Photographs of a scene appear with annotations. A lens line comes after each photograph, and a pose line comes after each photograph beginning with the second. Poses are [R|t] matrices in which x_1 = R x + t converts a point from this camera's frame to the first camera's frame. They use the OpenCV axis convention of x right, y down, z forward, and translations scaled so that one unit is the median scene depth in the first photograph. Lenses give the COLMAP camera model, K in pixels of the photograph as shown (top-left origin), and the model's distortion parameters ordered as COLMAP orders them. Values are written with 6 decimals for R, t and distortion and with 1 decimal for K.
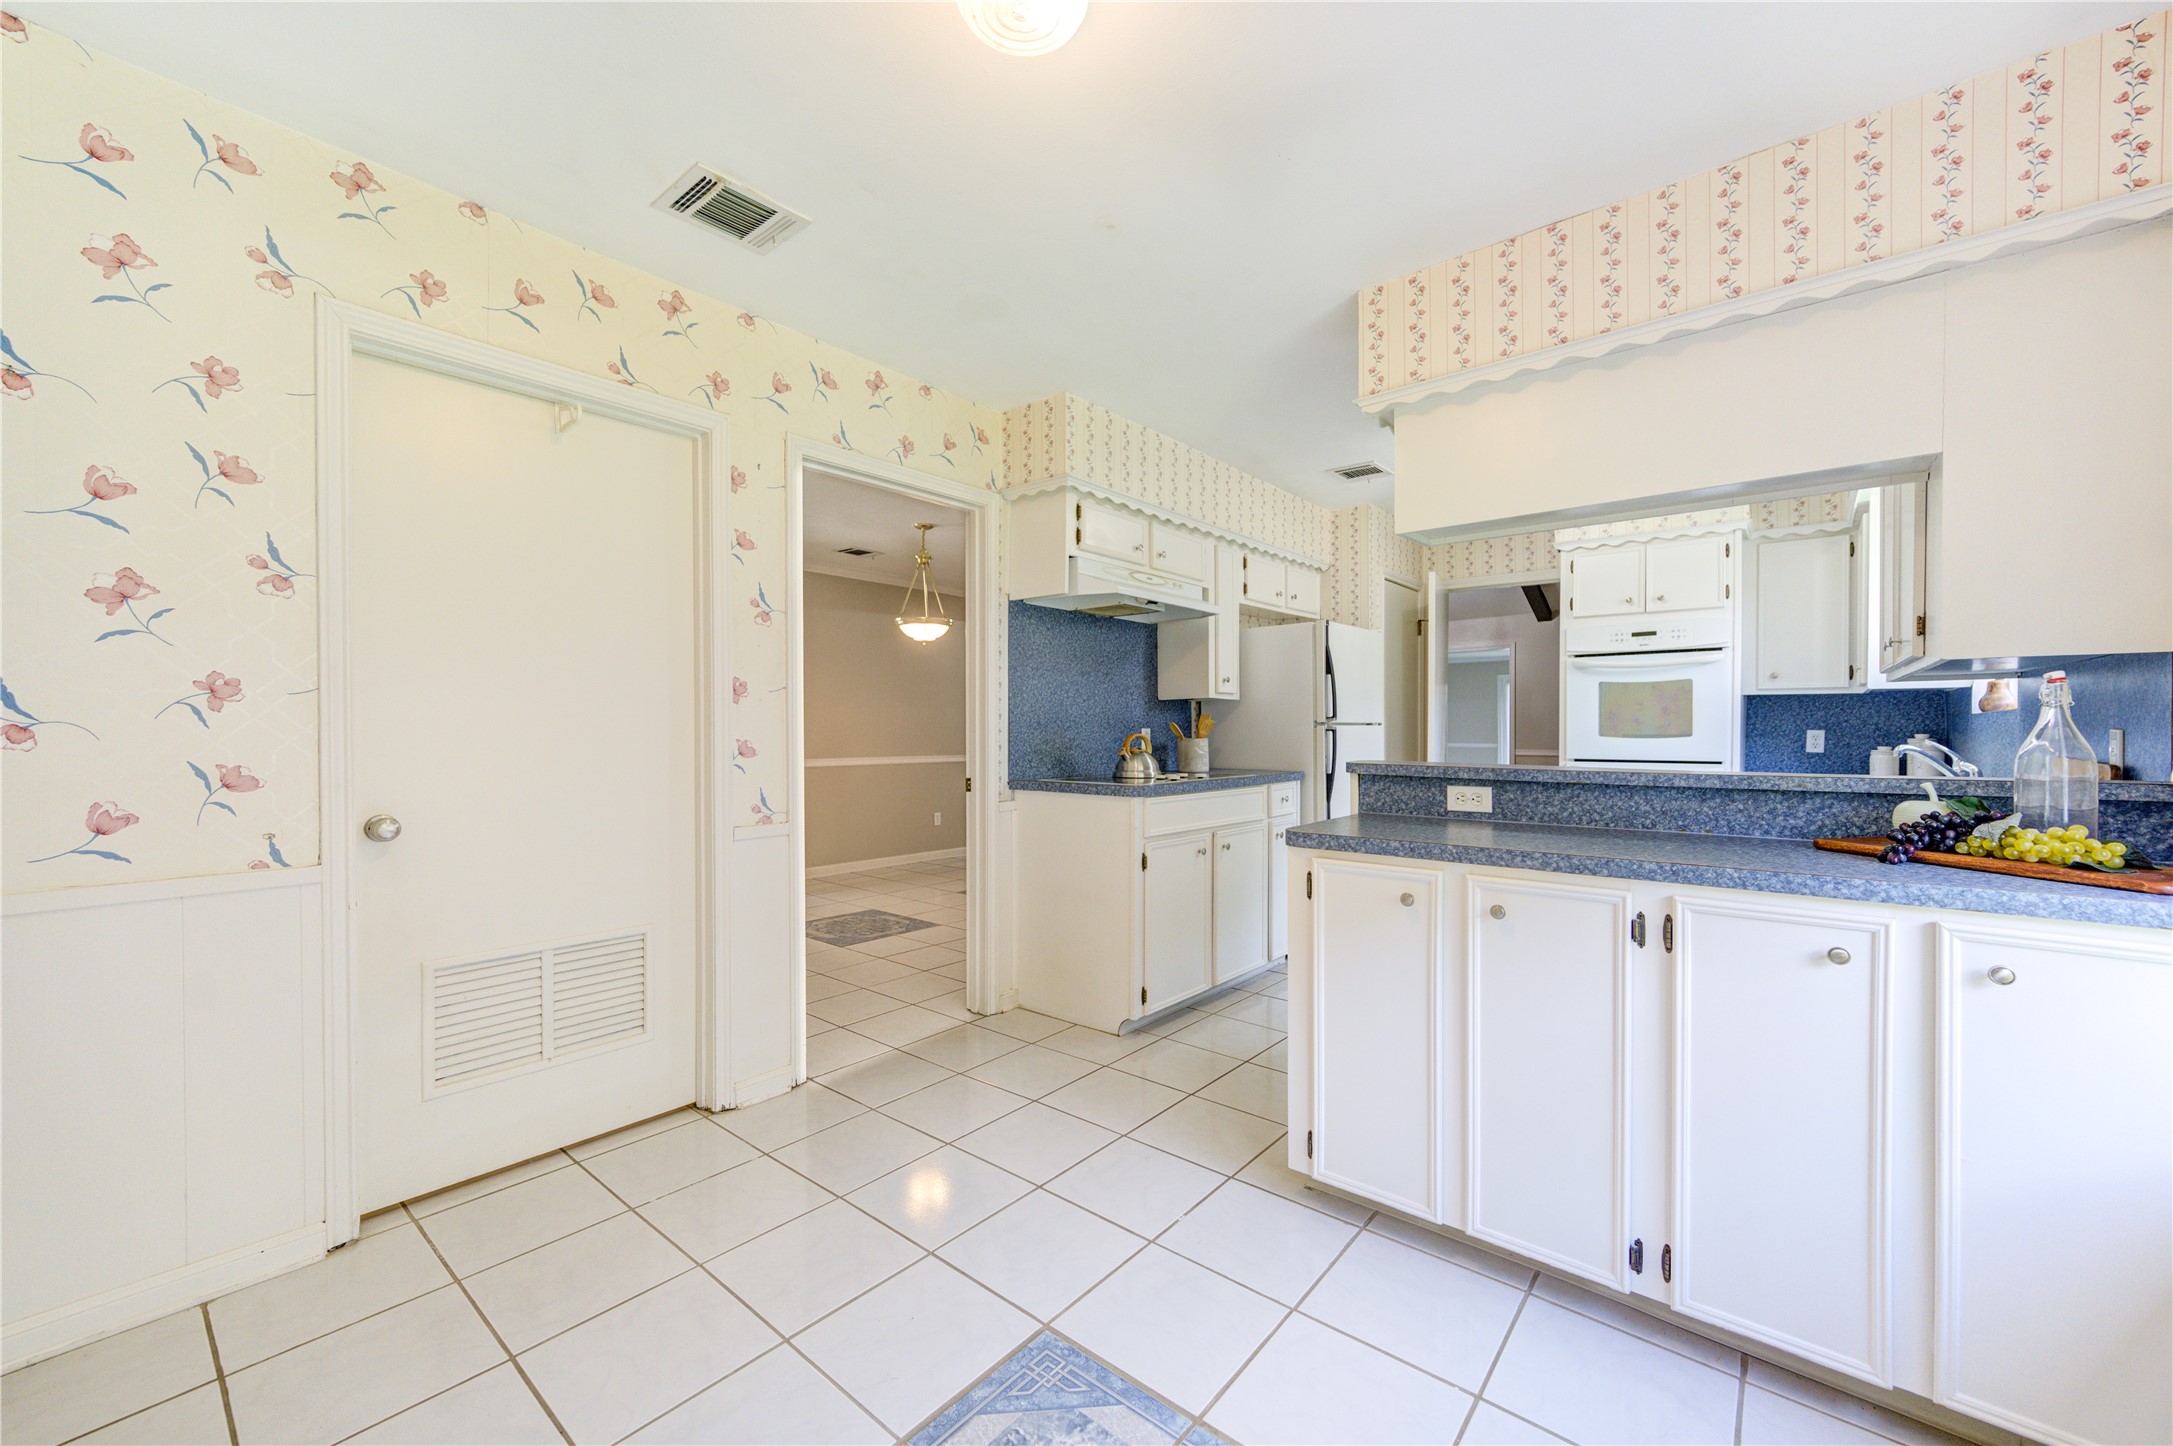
lens RADIAL K [[857.3, 0, 1101.4], [0, 857.3, 734.5], [0, 0, 1]] dist [0.001175, -0.000266]
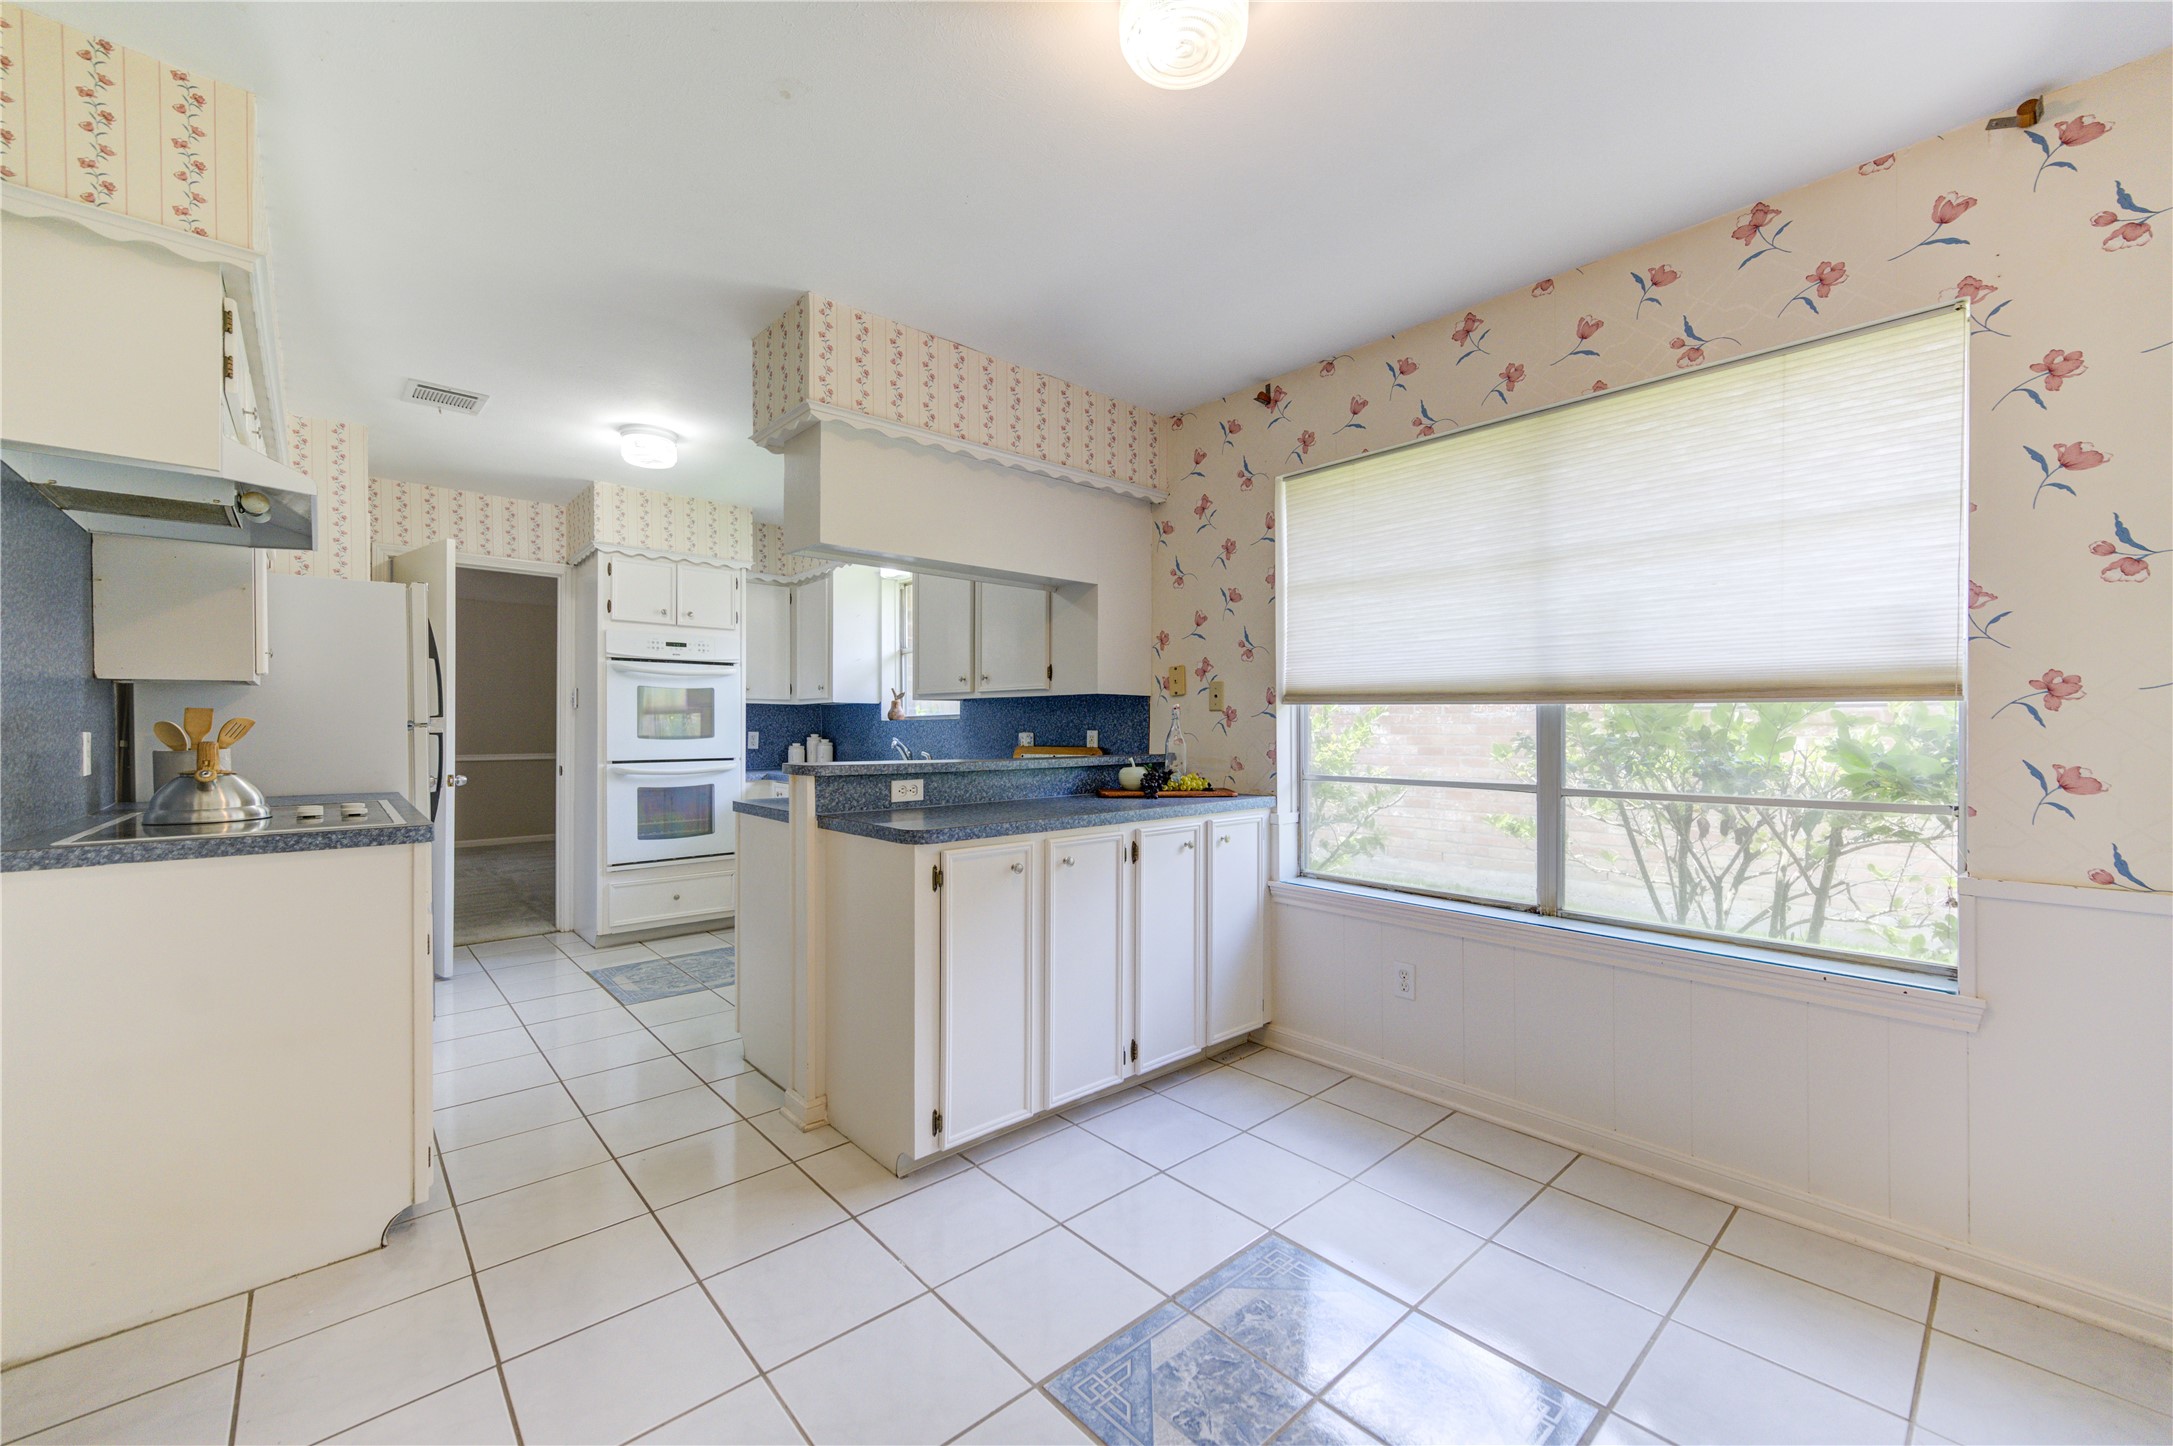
lens RADIAL K [[857.3, 0, 1090.3], [0, 857.3, 729.7], [0, 0, 1]] dist [0.001175, -0.000266]
pose [[0.137039, 0.000172, 0.990566, -0.660223], [0.009163, 0.999957, -0.001441, -0.003850], [-0.990523, 0.009274, 0.137031, 0.559244]]
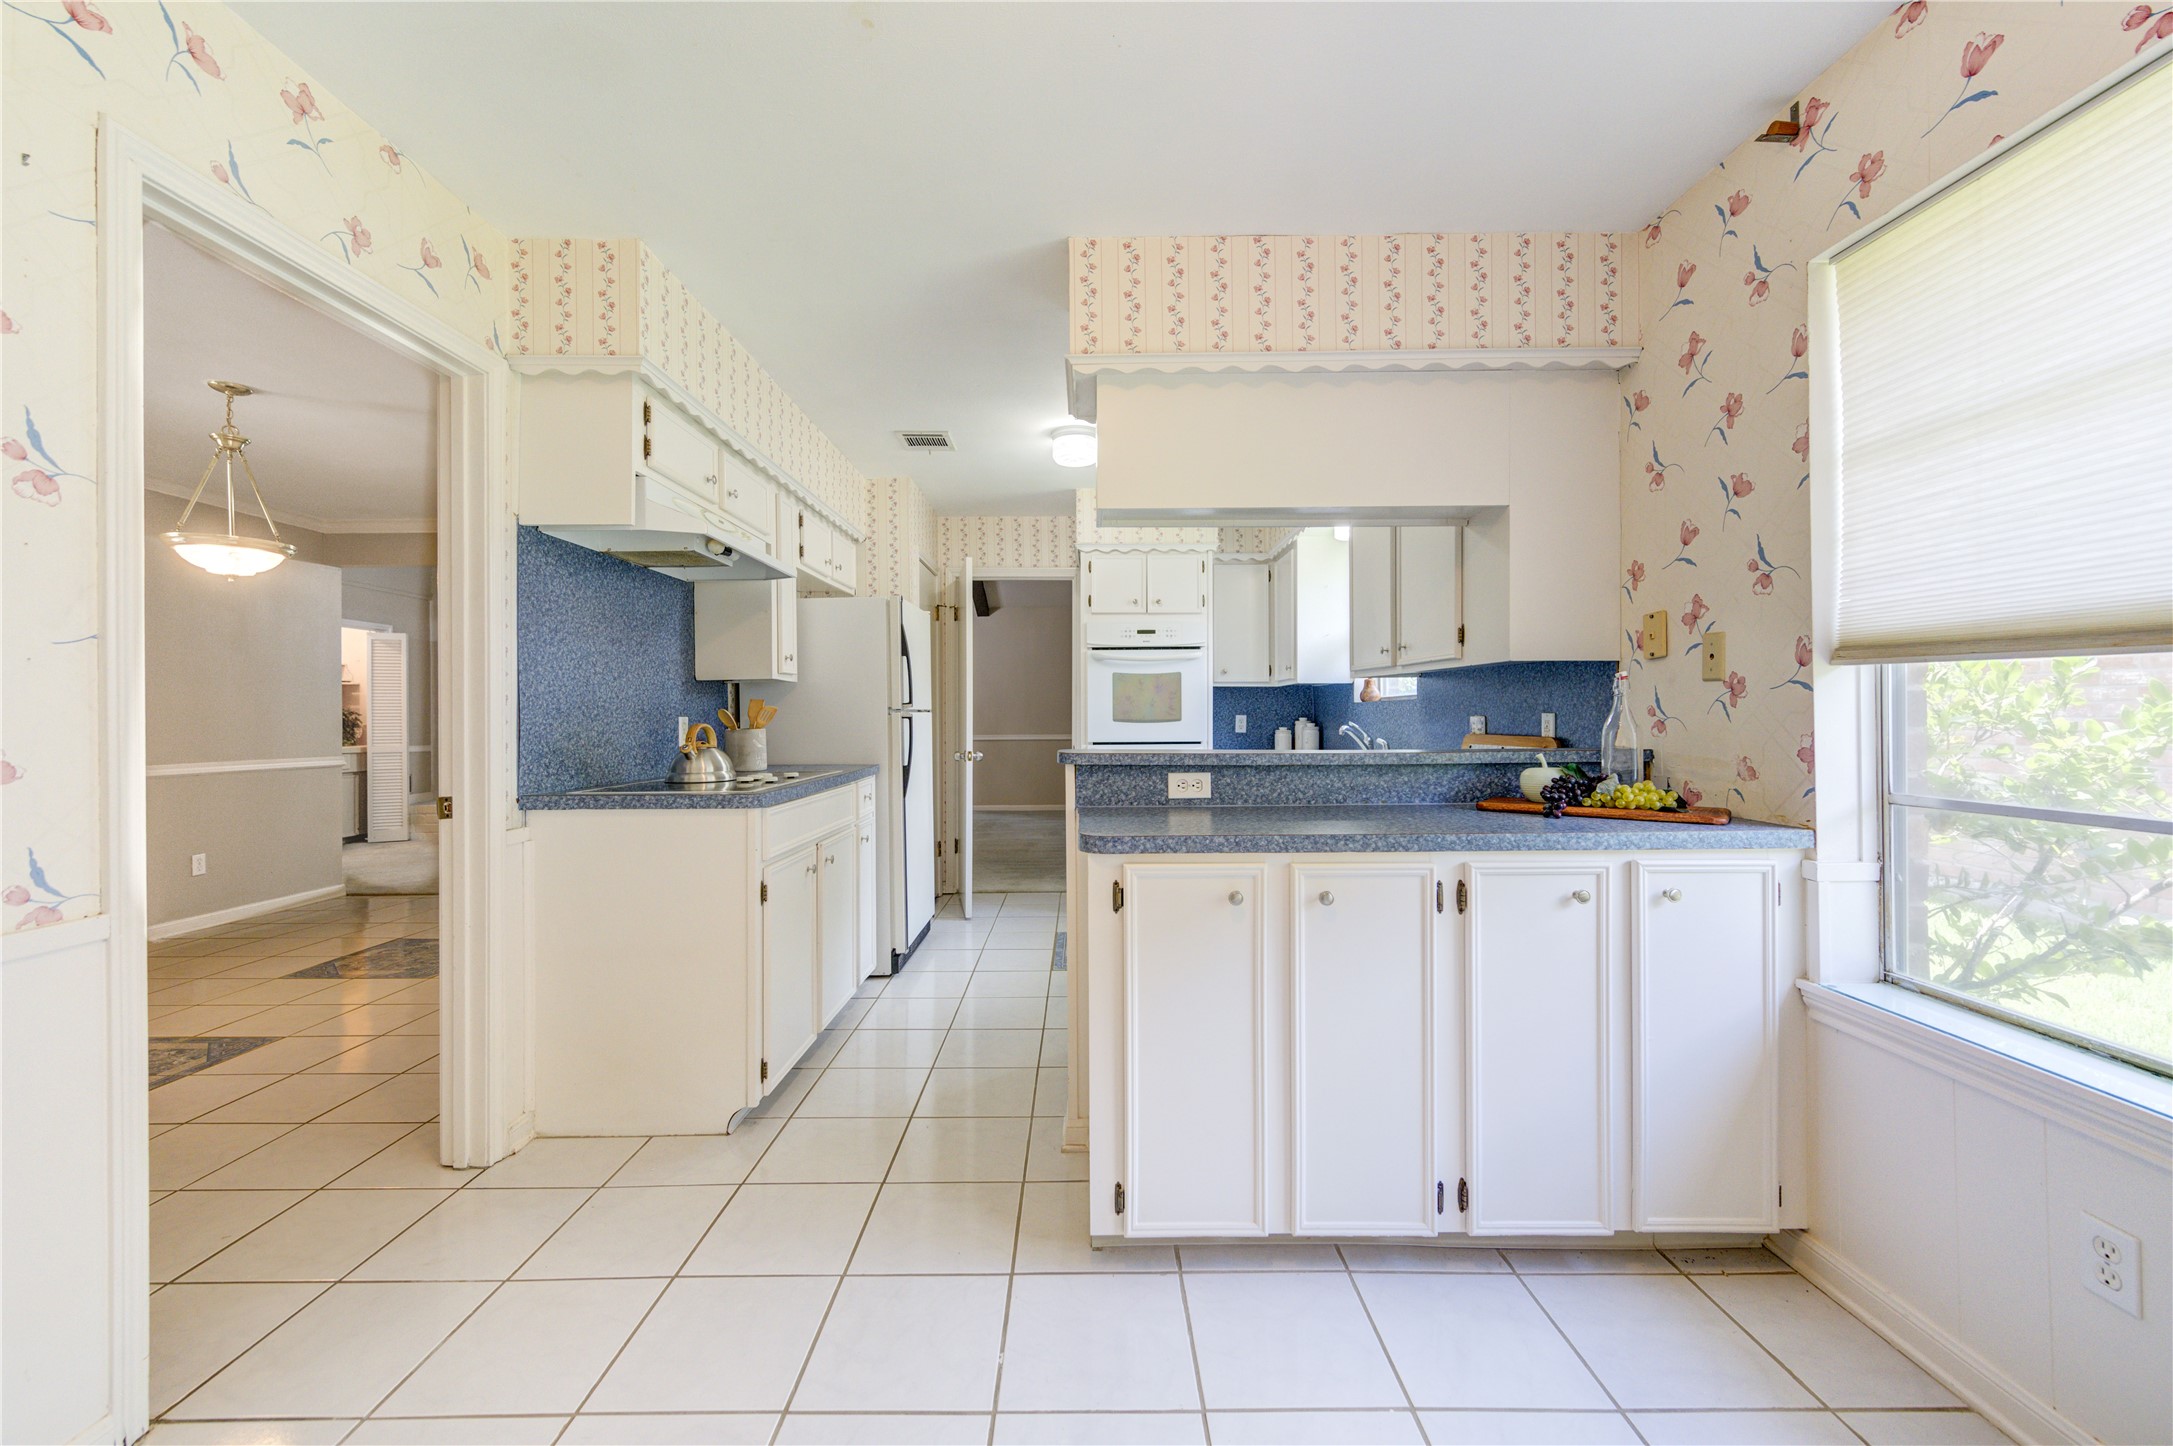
lens RADIAL K [[857.3, 0, 1064.9], [0, 857.3, 710.6], [0, 0, 1]] dist [0.001175, -0.000266]
pose [[0.765752, -0.000595, 0.643136, -0.299745], [0.009713, 0.999896, -0.010639, -0.001991], [-0.643062, 0.014394, 0.765678, 0.316482]]
